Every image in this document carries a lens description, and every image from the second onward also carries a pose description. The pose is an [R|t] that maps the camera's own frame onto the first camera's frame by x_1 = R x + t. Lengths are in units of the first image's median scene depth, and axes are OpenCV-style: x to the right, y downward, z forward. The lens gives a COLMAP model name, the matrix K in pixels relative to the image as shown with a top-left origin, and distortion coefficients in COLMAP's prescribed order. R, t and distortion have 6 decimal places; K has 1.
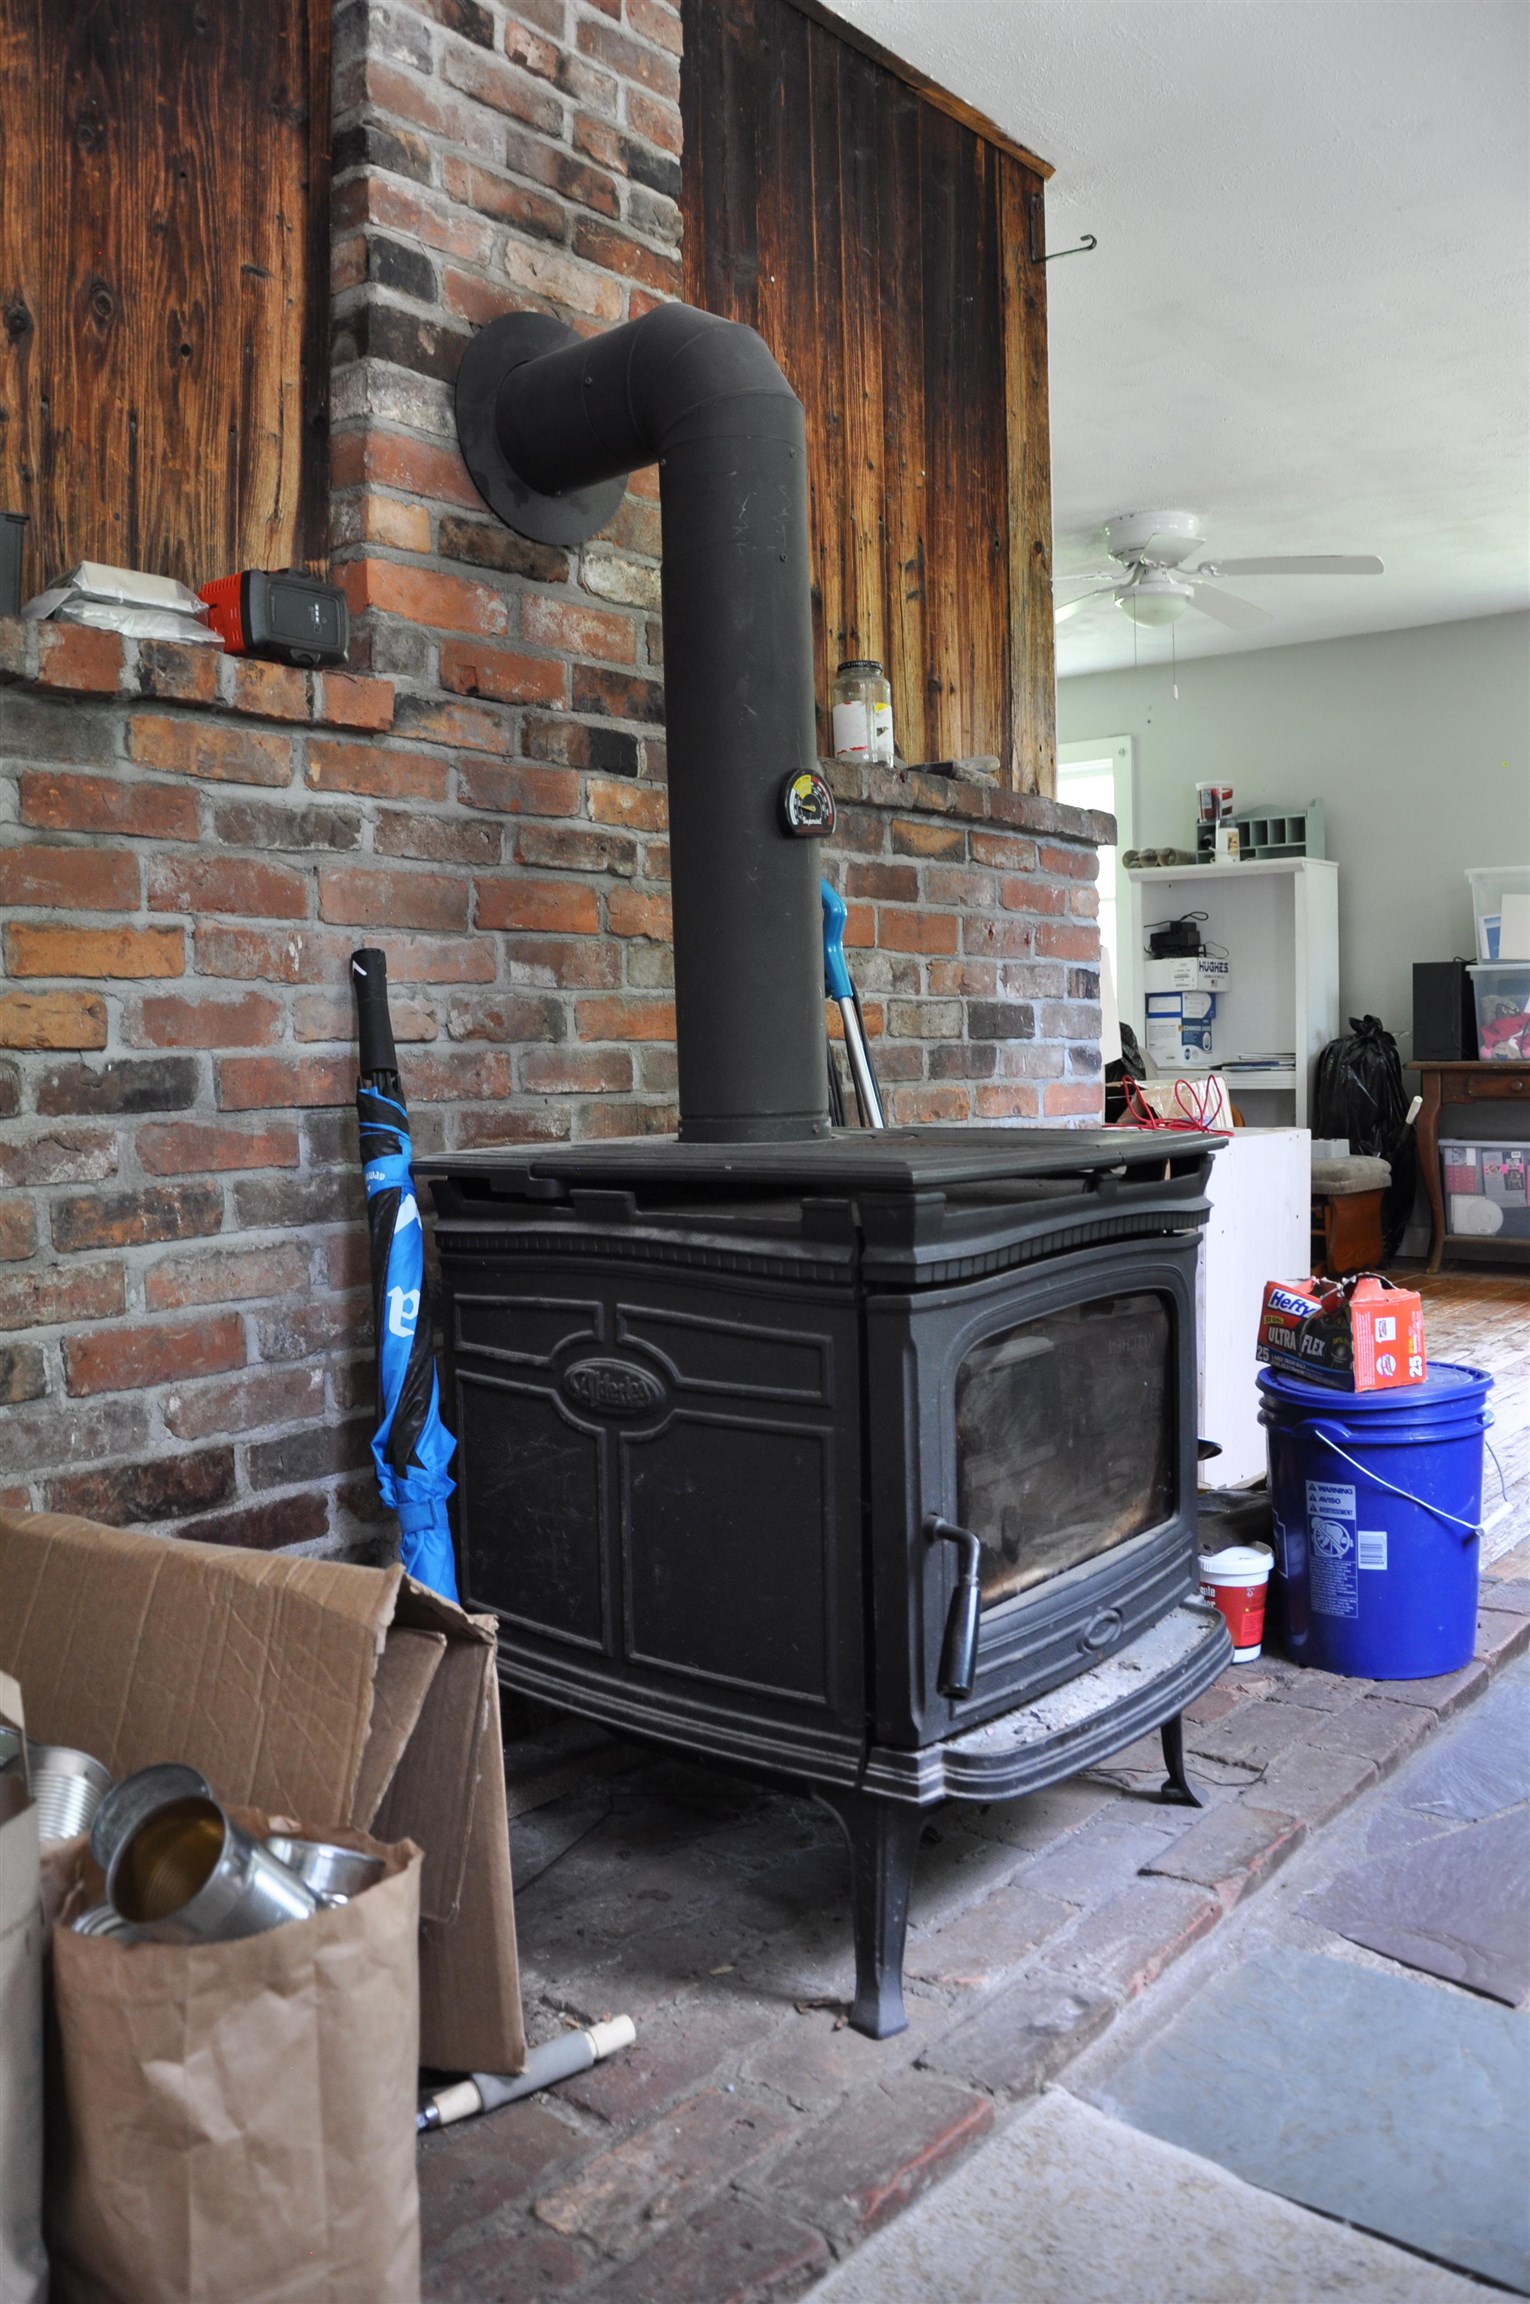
lens RADIAL K [[1791.4, 0, 765.0], [0, 1791.4, 1152.0], [0, 0, 1]] dist [-0.160471, 0.134749]
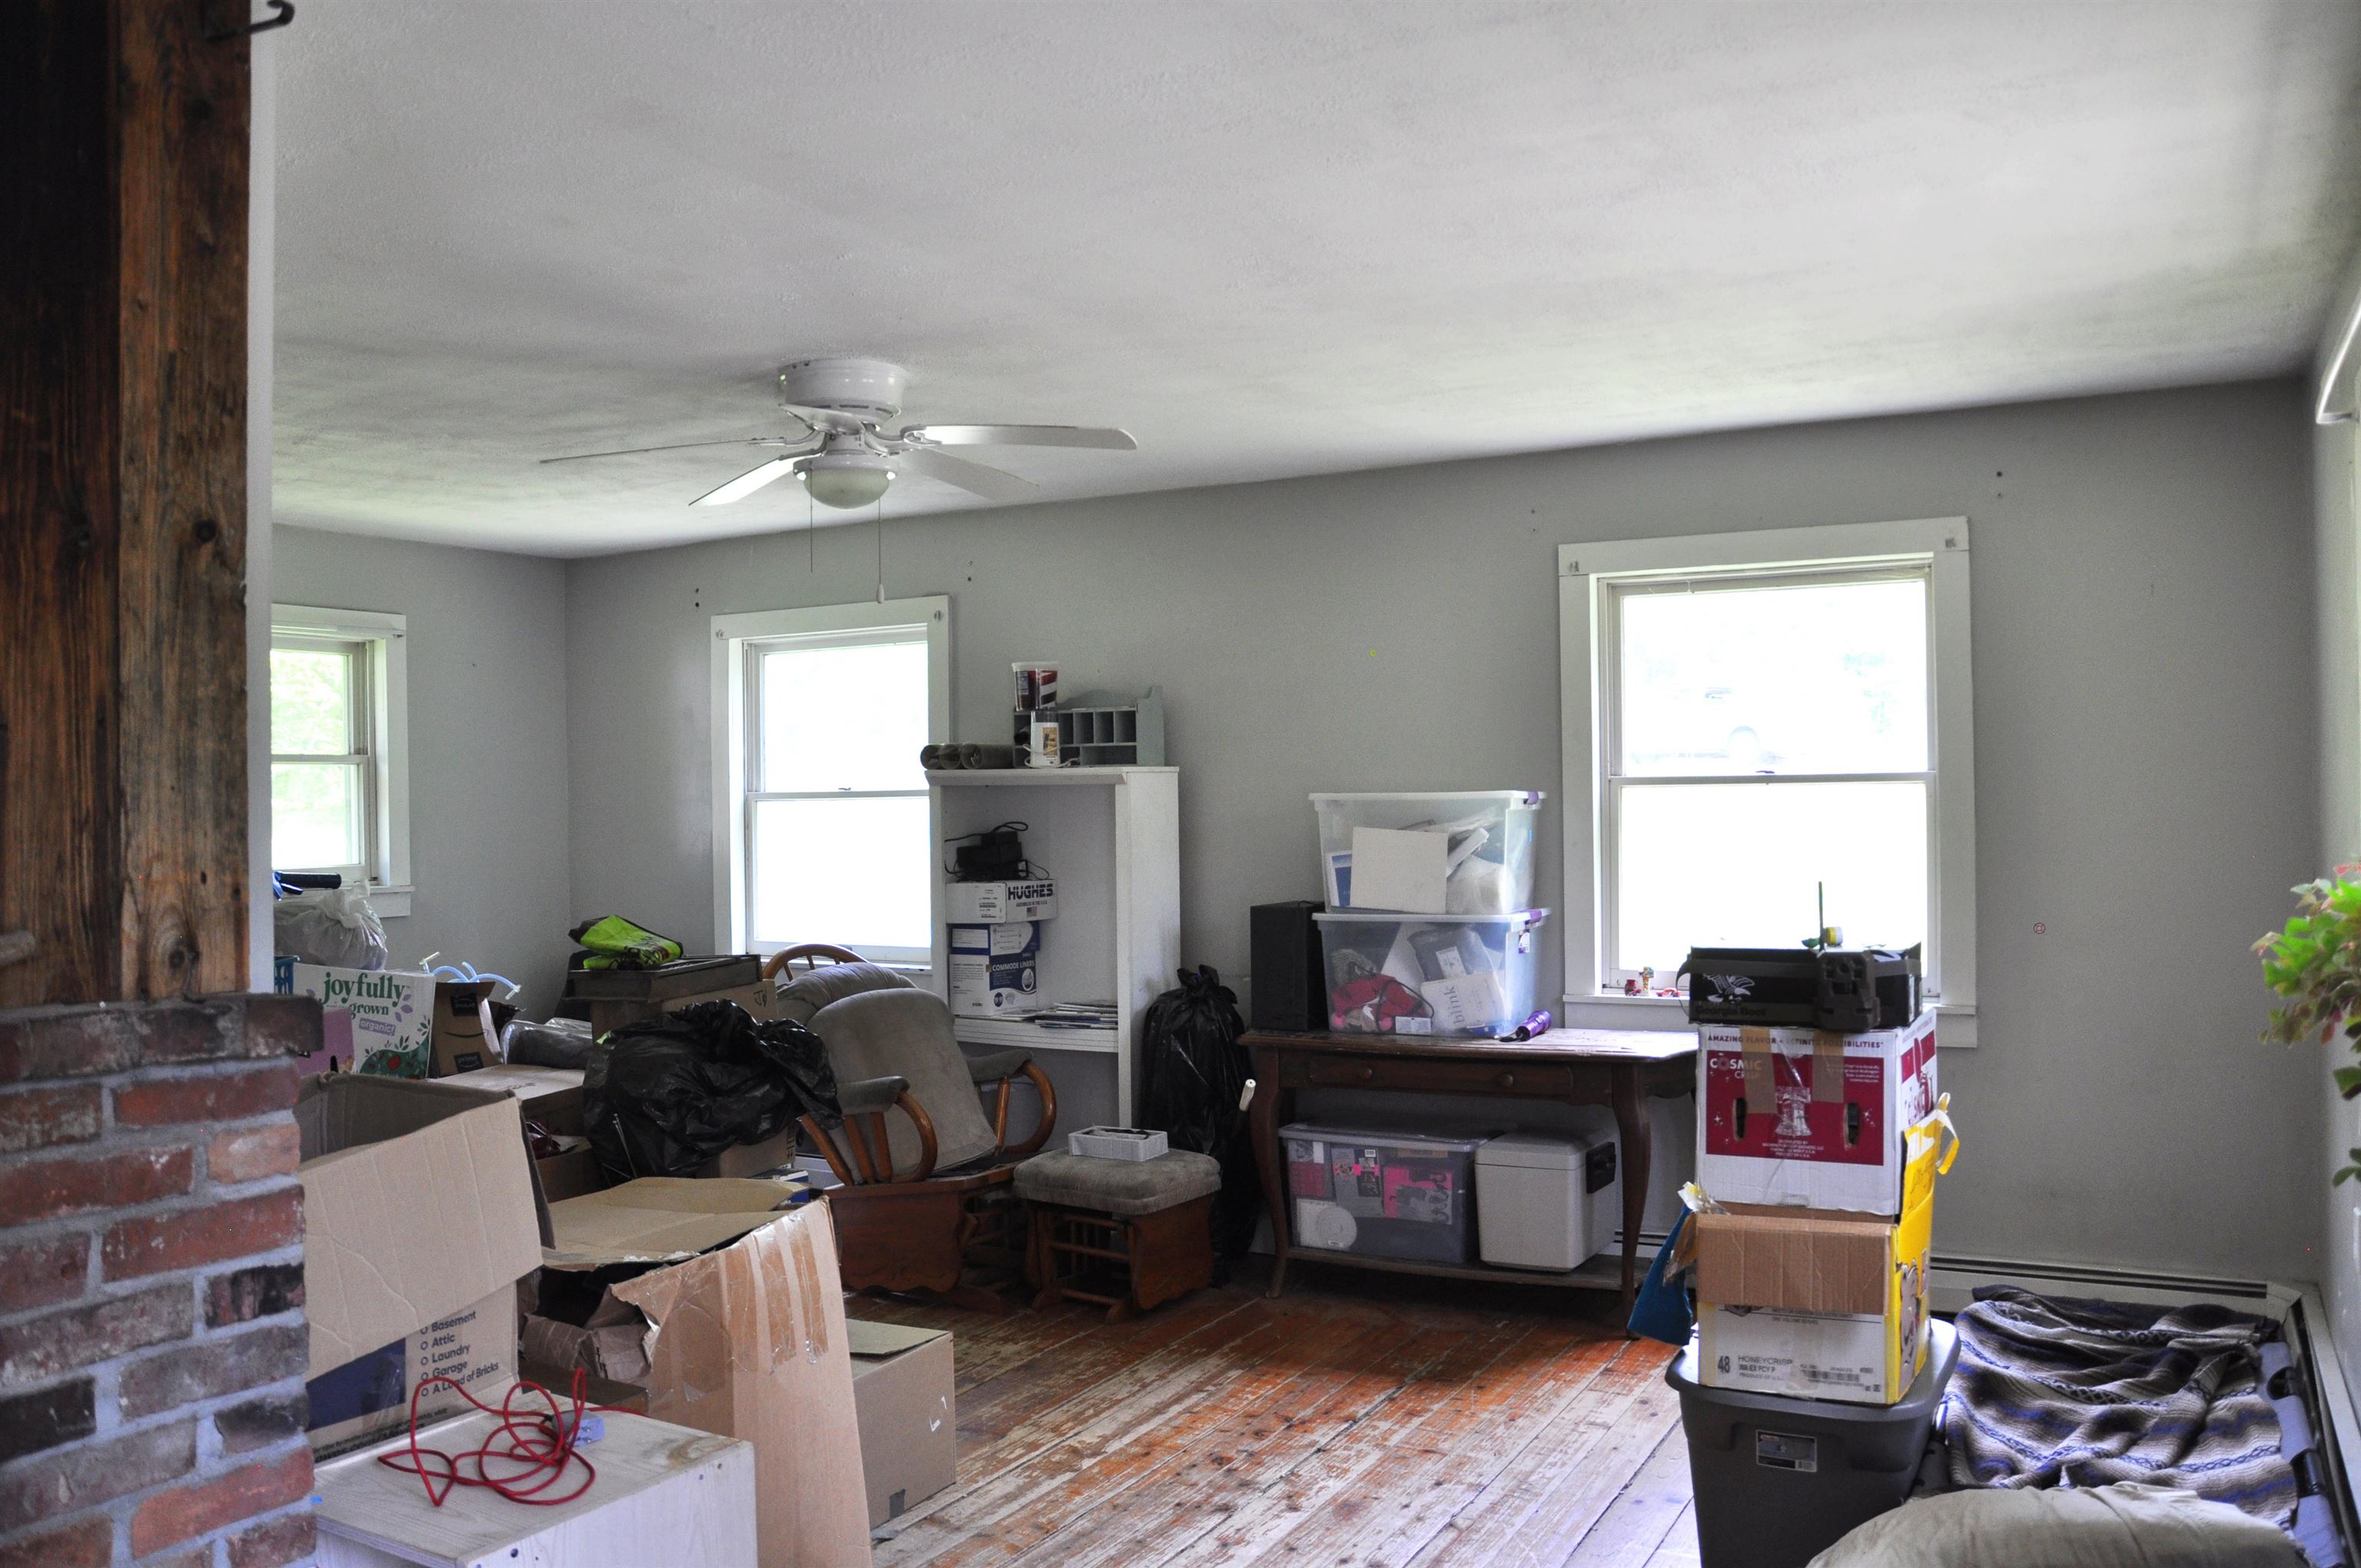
lens RADIAL K [[1835.8, 0, 1180.5], [0, 1835.8, 784.0], [0, 0, 1]] dist [-0.160471, 0.134749]
pose [[0.982467, 0.007370, 0.186292, 0.185039], [0.004717, 0.997916, -0.064355, -0.111720], [-0.186378, 0.064105, 0.980385, 0.185853]]
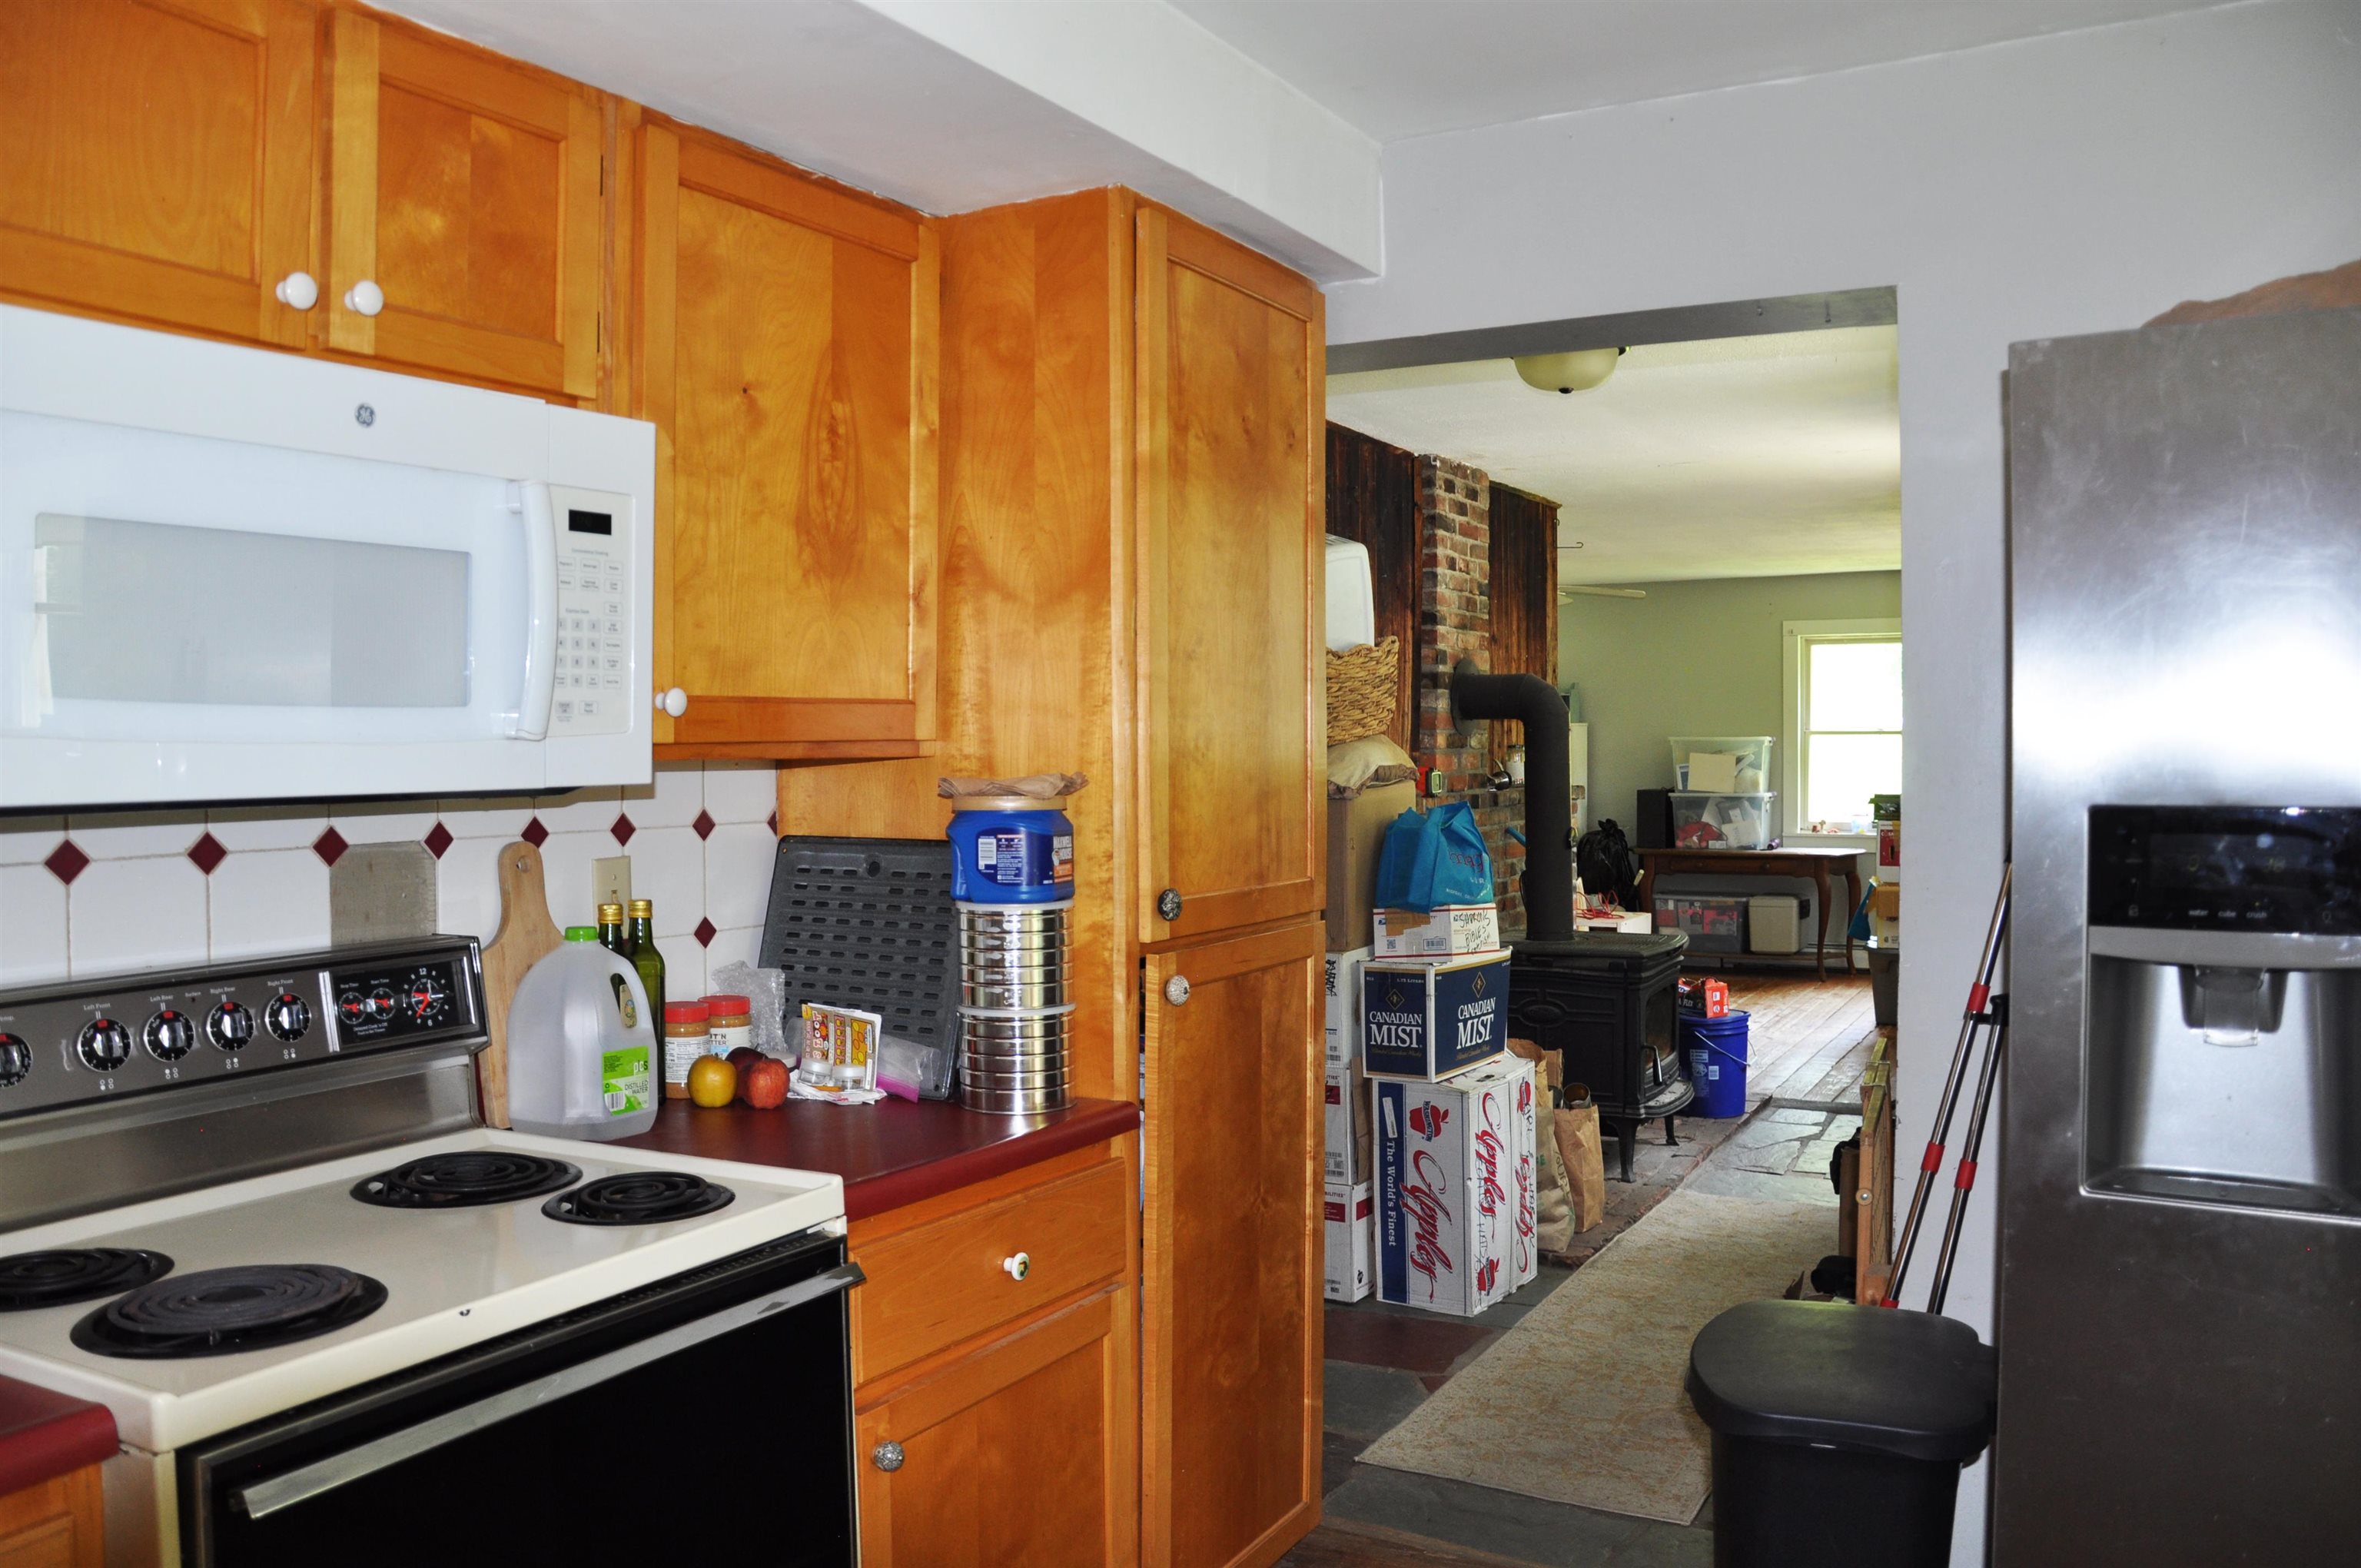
lens RADIAL K [[1835.8, 0, 1180.5], [0, 1835.8, 784.0], [0, 0, 1]] dist [-0.160471, 0.134749]
pose [[0.983060, 0.008955, 0.183065, -0.393257], [-0.002766, 0.999417, -0.034033, -0.053506], [-0.183263, 0.032950, 0.982512, -0.657082]]
